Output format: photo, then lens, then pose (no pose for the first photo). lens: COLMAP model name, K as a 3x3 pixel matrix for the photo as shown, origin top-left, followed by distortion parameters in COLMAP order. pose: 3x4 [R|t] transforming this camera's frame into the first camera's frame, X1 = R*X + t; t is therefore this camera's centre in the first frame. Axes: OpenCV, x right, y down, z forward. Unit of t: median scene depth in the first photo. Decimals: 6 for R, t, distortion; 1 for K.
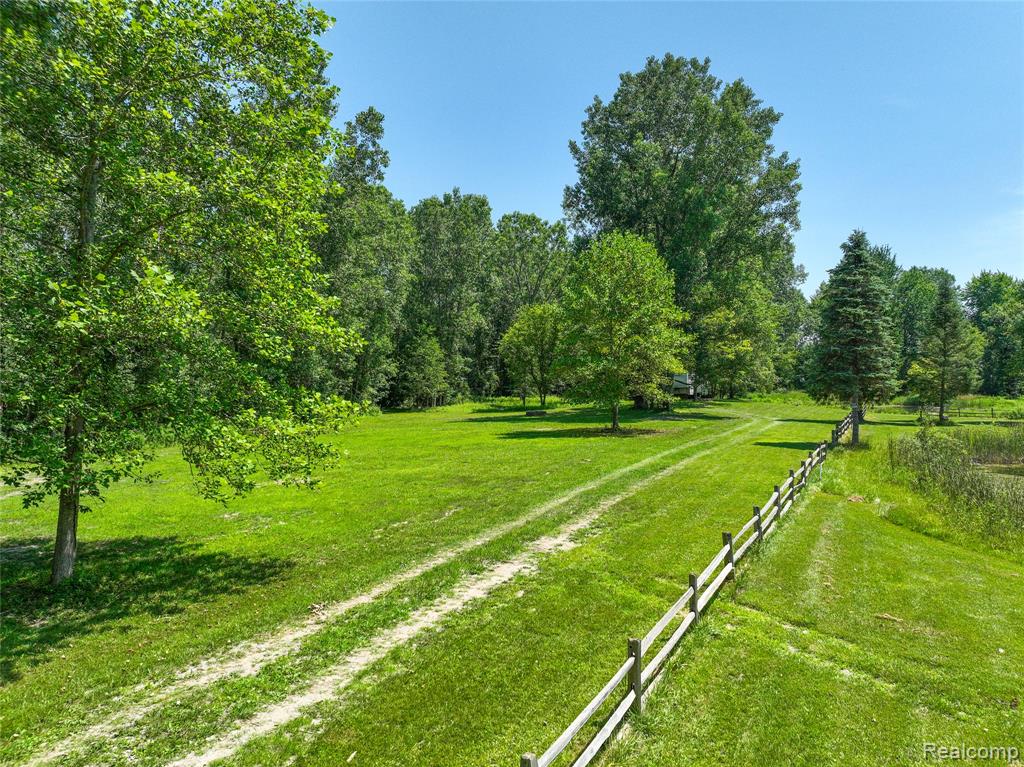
lens RADIAL K [[744.9, 0, 532.8], [0, 744.9, 400.3], [0, 0, 1]] dist [-0.038201, -0.002408]
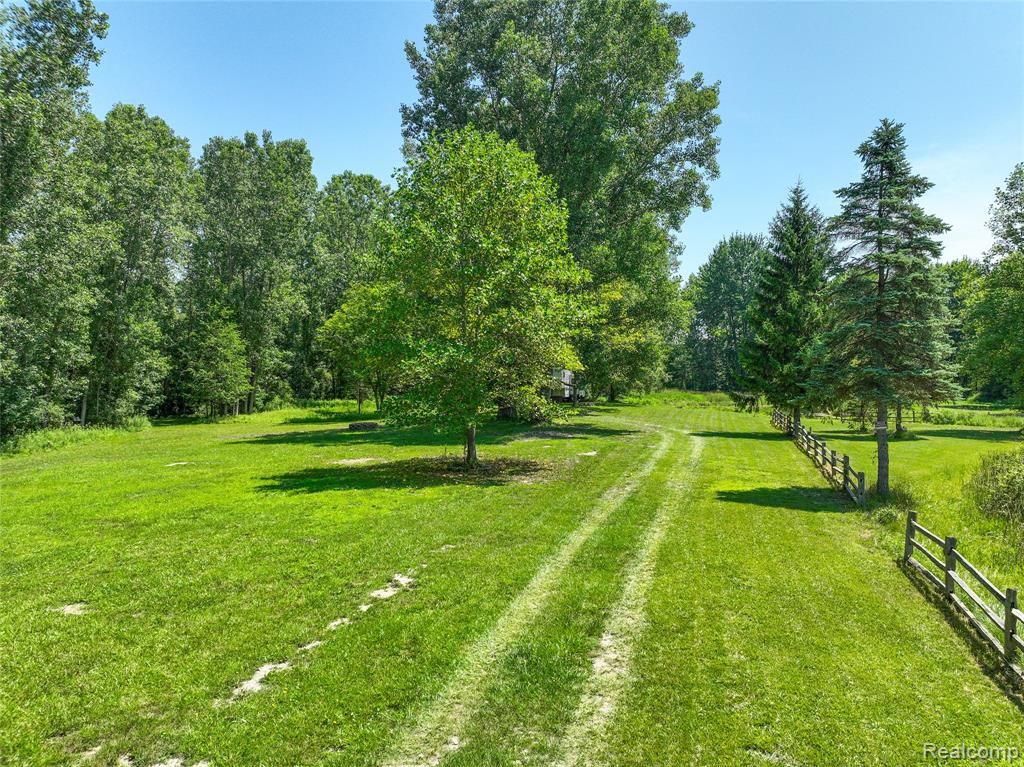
lens RADIAL K [[744.9, 0, 513.9], [0, 744.9, 388.2], [0, 0, 1]] dist [-0.038201, -0.002408]
pose [[0.986650, -0.005134, 0.162777, 0.034490], [0.007203, 0.999901, -0.012125, -0.010503], [-0.162699, 0.013135, 0.986588, 0.291575]]
